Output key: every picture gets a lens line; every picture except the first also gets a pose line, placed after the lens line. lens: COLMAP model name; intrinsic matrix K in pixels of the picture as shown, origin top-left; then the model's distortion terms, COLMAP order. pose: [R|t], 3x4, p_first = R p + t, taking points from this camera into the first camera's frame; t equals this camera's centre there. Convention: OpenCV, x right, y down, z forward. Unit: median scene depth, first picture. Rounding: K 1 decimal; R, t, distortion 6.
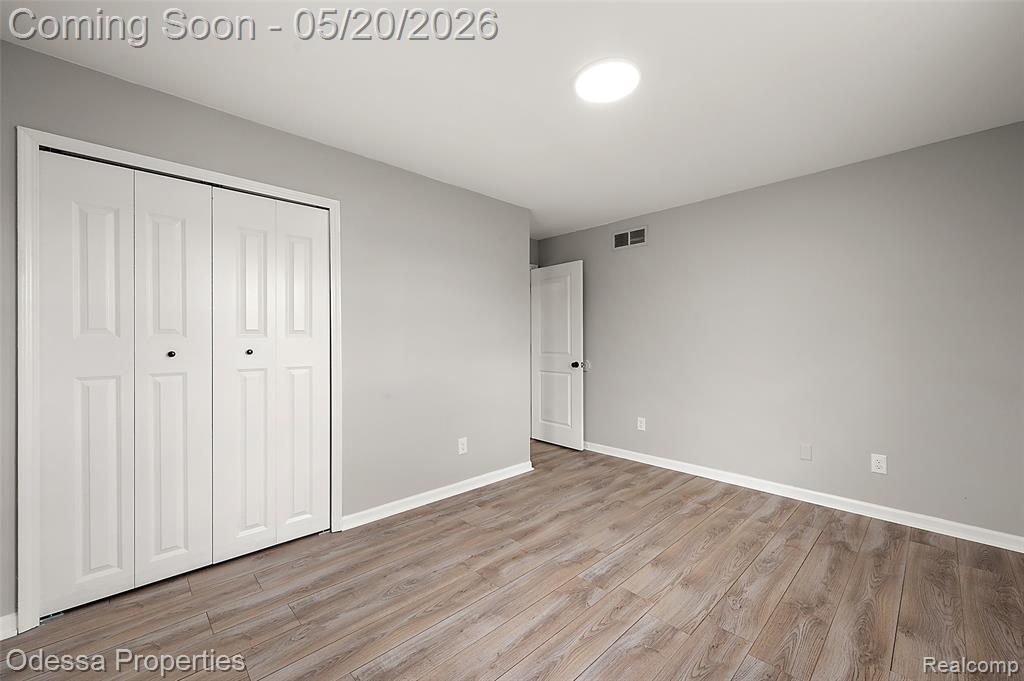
lens RADIAL K [[418.1, 0, 512.0], [0, 418.1, 340.5], [0, 0, 1]] dist [0.000753, 0.000048]
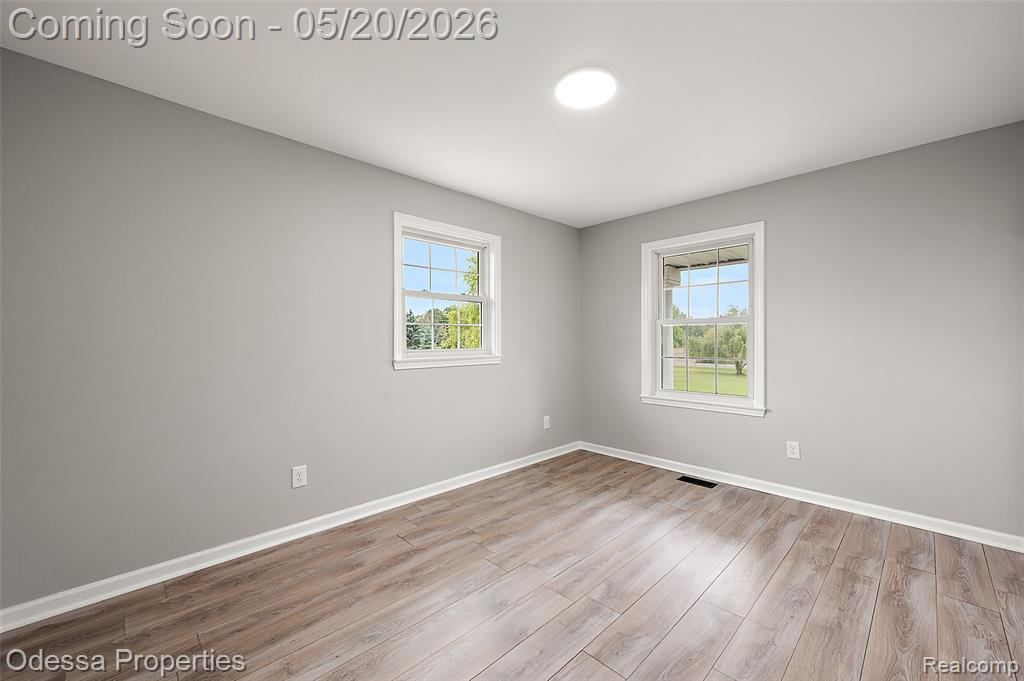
lens RADIAL K [[418.1, 0, 512.0], [0, 418.1, 340.5], [0, 0, 1]] dist [0.000753, 0.000048]
pose [[-0.999923, 0.004144, -0.011679, 0.435459], [0.004057, 0.999965, 0.007381, -0.006974], [0.011709, 0.007333, -0.999905, 2.084482]]
